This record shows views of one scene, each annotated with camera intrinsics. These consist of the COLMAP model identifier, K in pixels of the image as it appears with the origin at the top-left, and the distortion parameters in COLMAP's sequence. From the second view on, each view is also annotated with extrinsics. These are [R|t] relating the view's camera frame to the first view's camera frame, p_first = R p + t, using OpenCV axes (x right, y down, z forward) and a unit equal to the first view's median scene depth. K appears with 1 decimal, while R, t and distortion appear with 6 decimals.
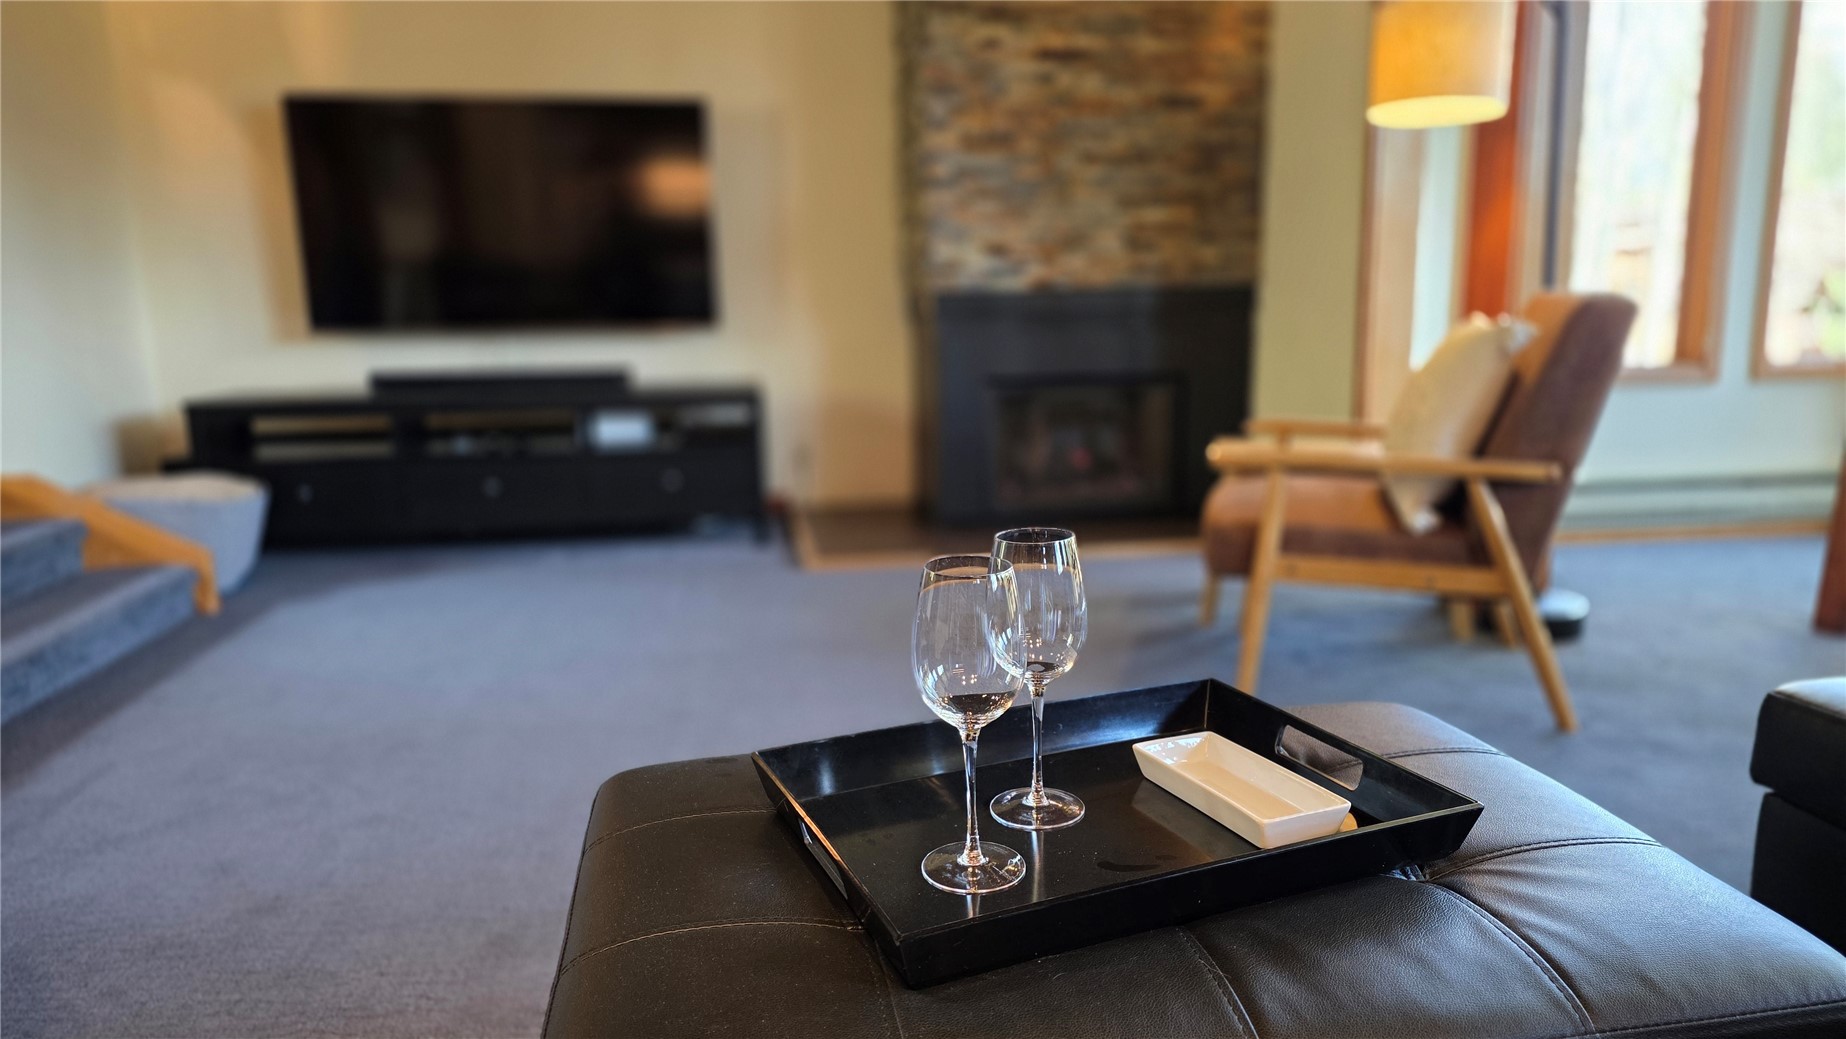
lens RADIAL K [[1222.6, 0, 932.6], [0, 1222.6, 528.7], [0, 0, 1]] dist [0.047158, 0.000402]
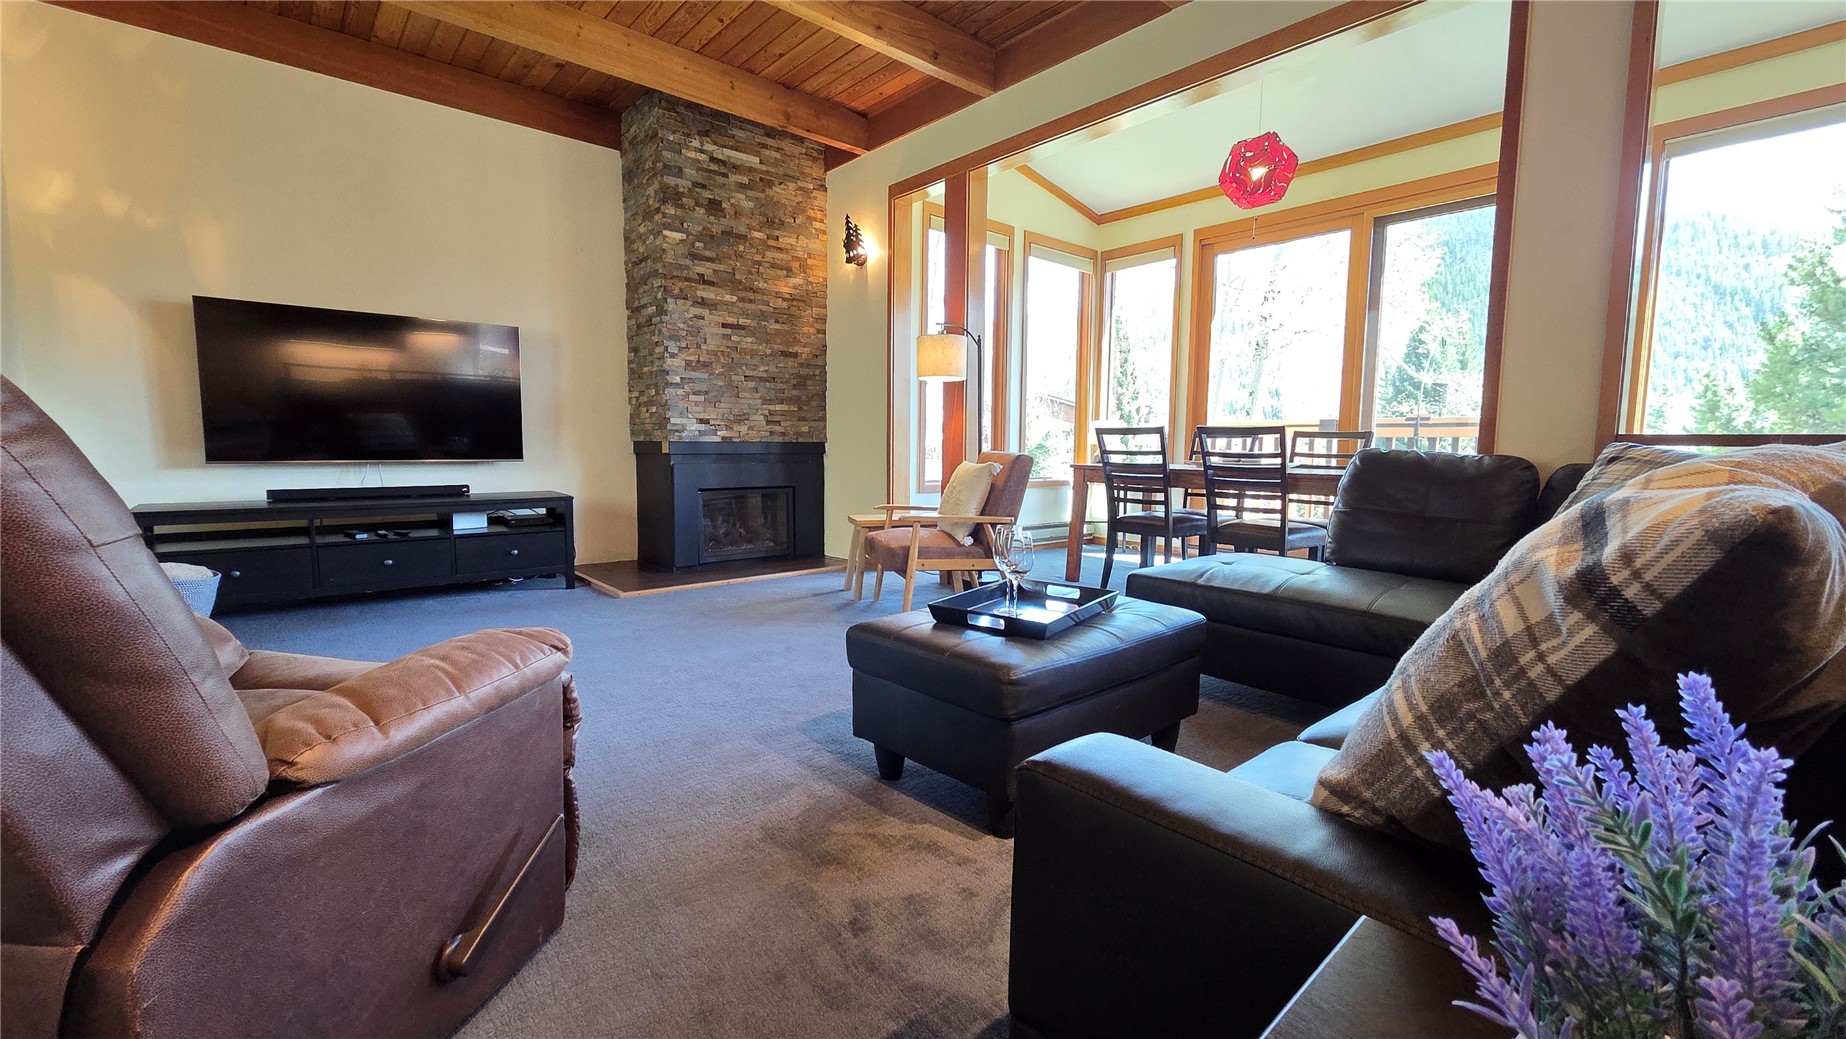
lens RADIAL K [[759.4, 0, 924.3], [0, 759.4, 508.9], [0, 0, 1]] dist [0.003155, -0.000733]
pose [[0.849162, -0.021139, 0.527710, -0.276702], [0.074193, 0.994065, -0.079568, 0.024843], [-0.522896, 0.106719, 0.845690, -0.153430]]
